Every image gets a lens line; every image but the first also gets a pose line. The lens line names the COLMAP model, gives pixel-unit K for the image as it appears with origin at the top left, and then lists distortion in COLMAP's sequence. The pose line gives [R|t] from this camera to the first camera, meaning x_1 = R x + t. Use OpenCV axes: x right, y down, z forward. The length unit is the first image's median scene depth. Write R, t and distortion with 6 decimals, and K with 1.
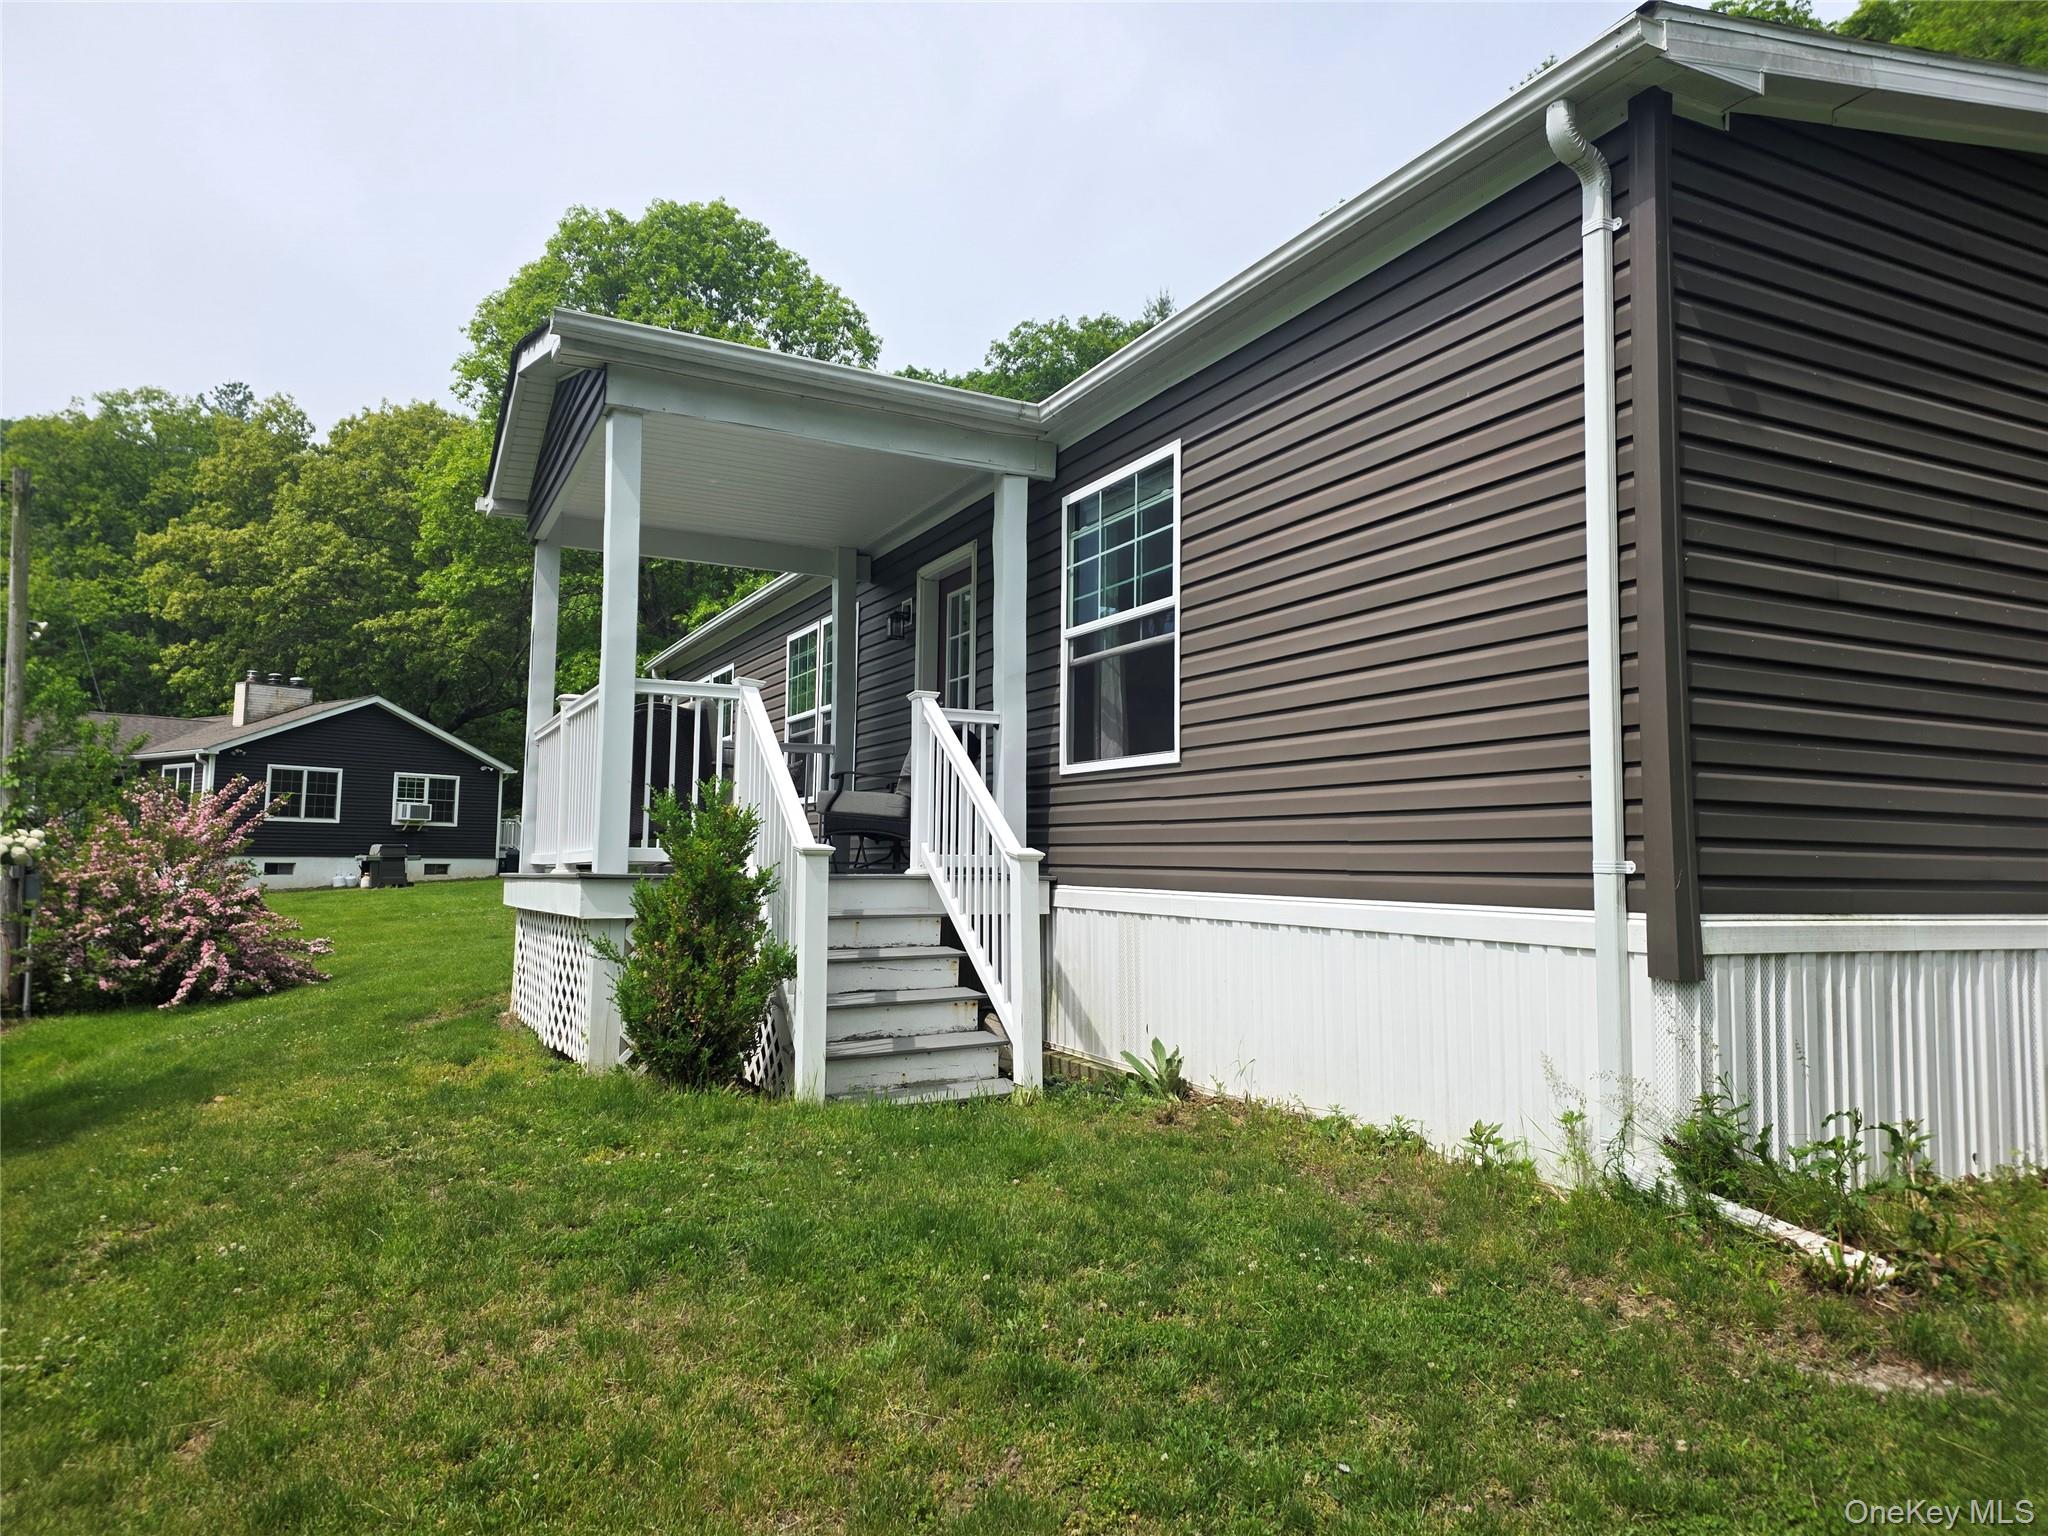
lens RADIAL K [[1357.1, 0, 1033.5], [0, 1357.1, 776.0], [0, 0, 1]] dist [0.150466, -0.277586]
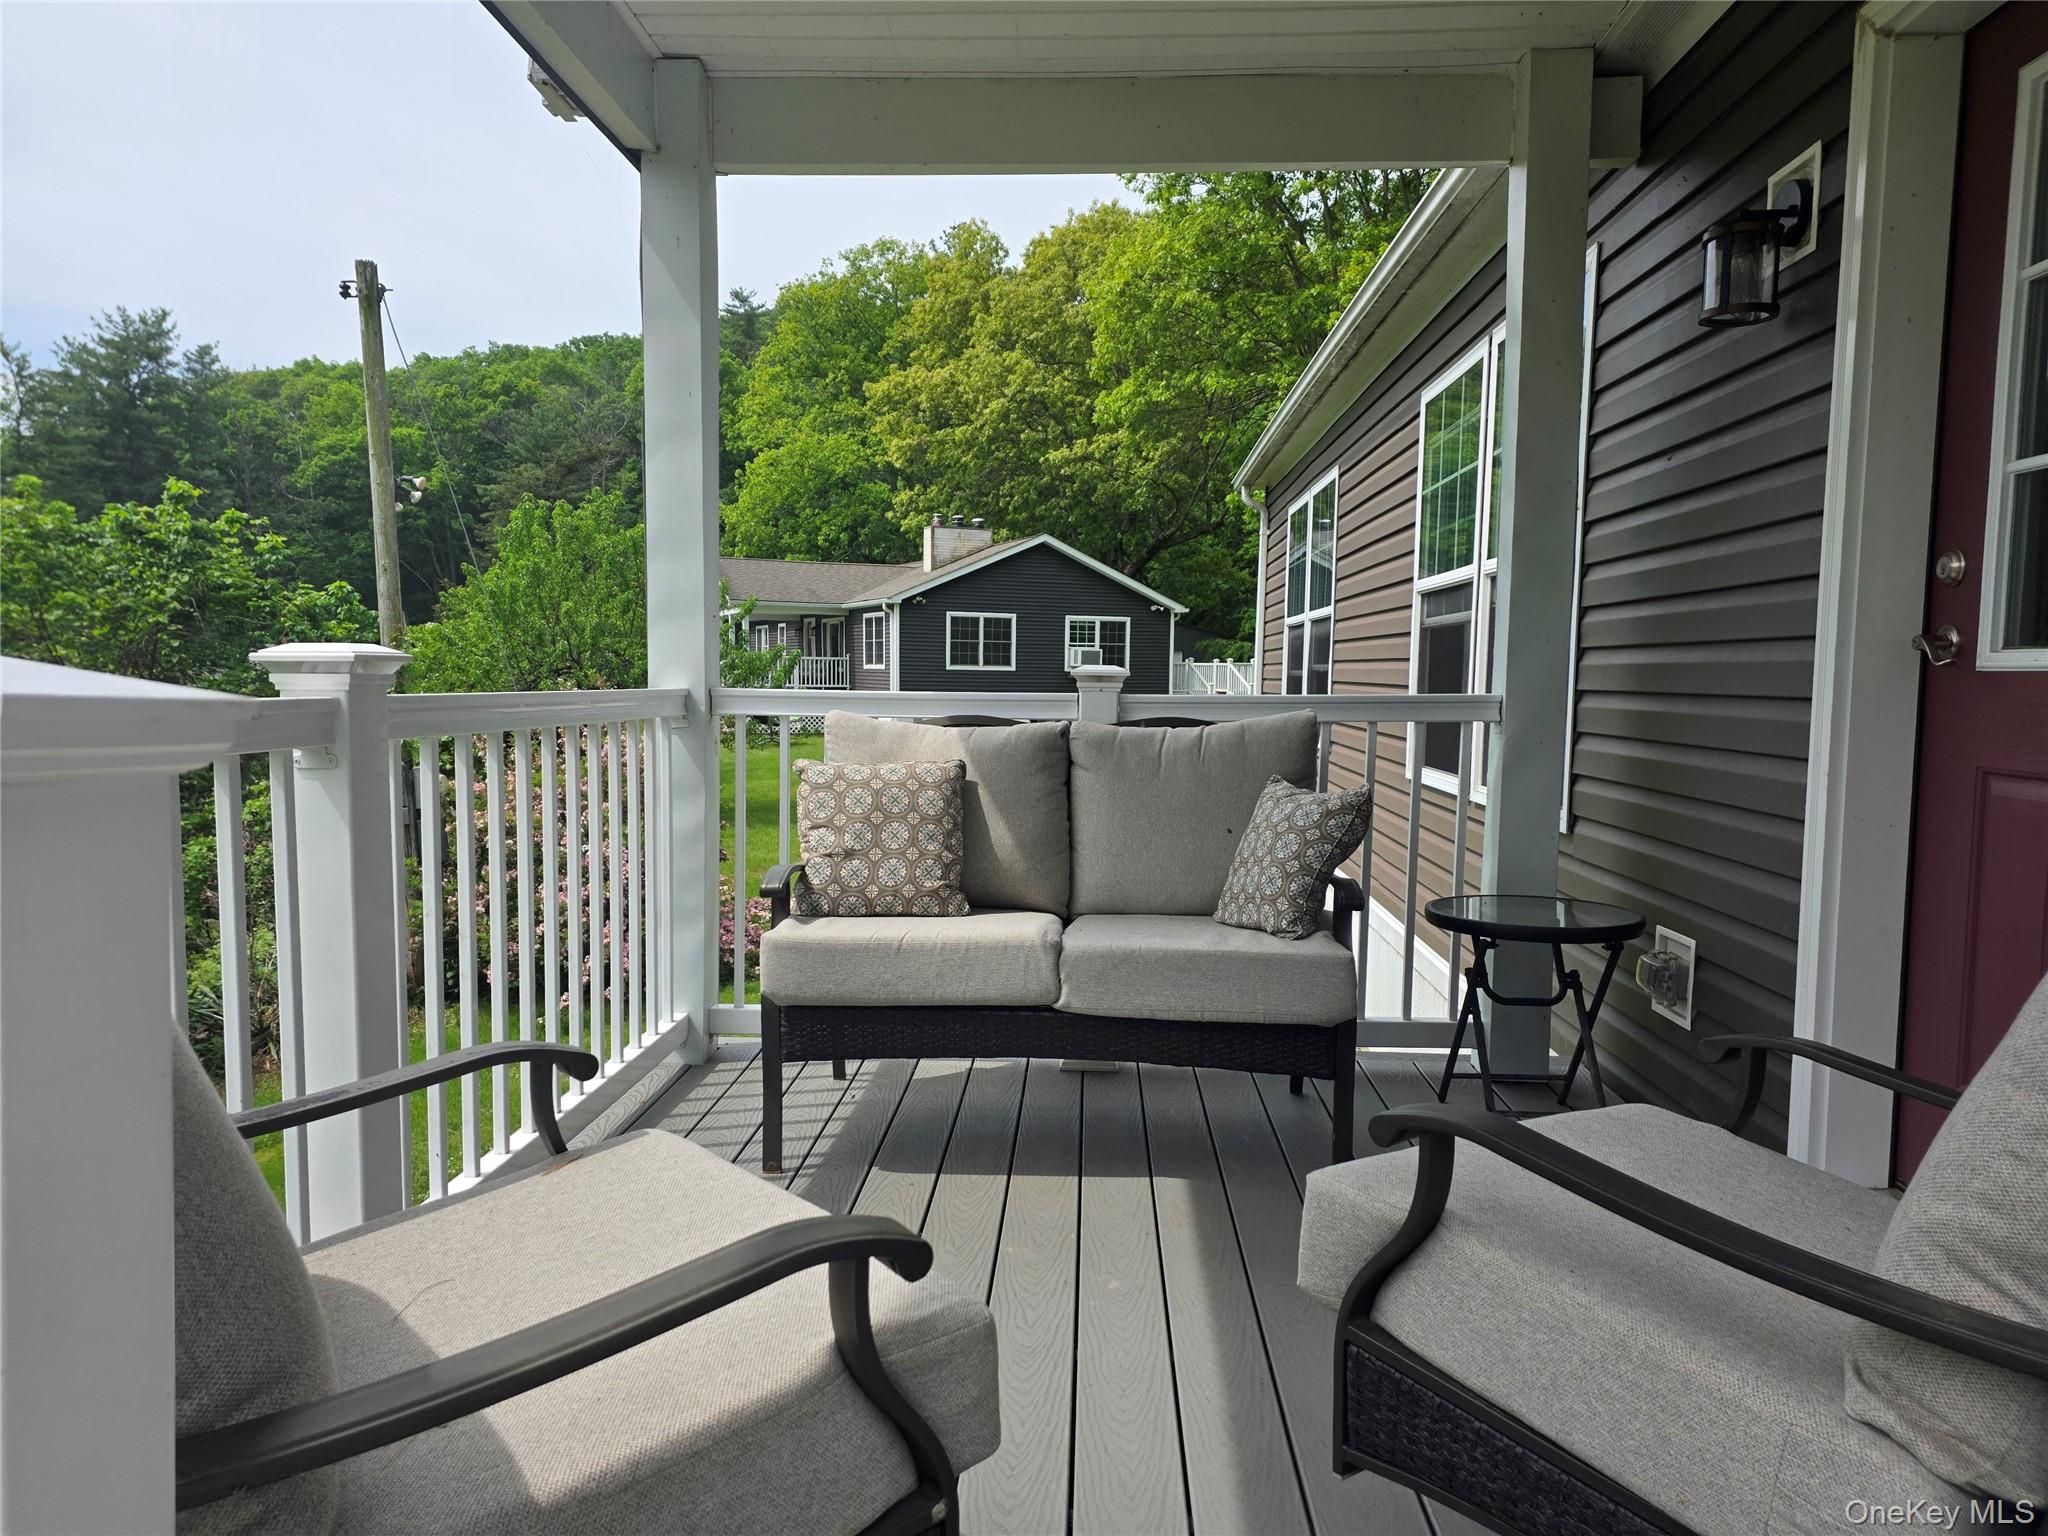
lens RADIAL K [[1357.1, 0, 1033.5], [0, 1357.1, 776.0], [0, 0, 1]] dist [0.150466, -0.277586]
pose [[0.870225, 0.034649, -0.491434, -0.017816], [0.032591, 0.991290, 0.127602, -0.010920], [0.491574, -0.127058, 0.861517, 0.144615]]
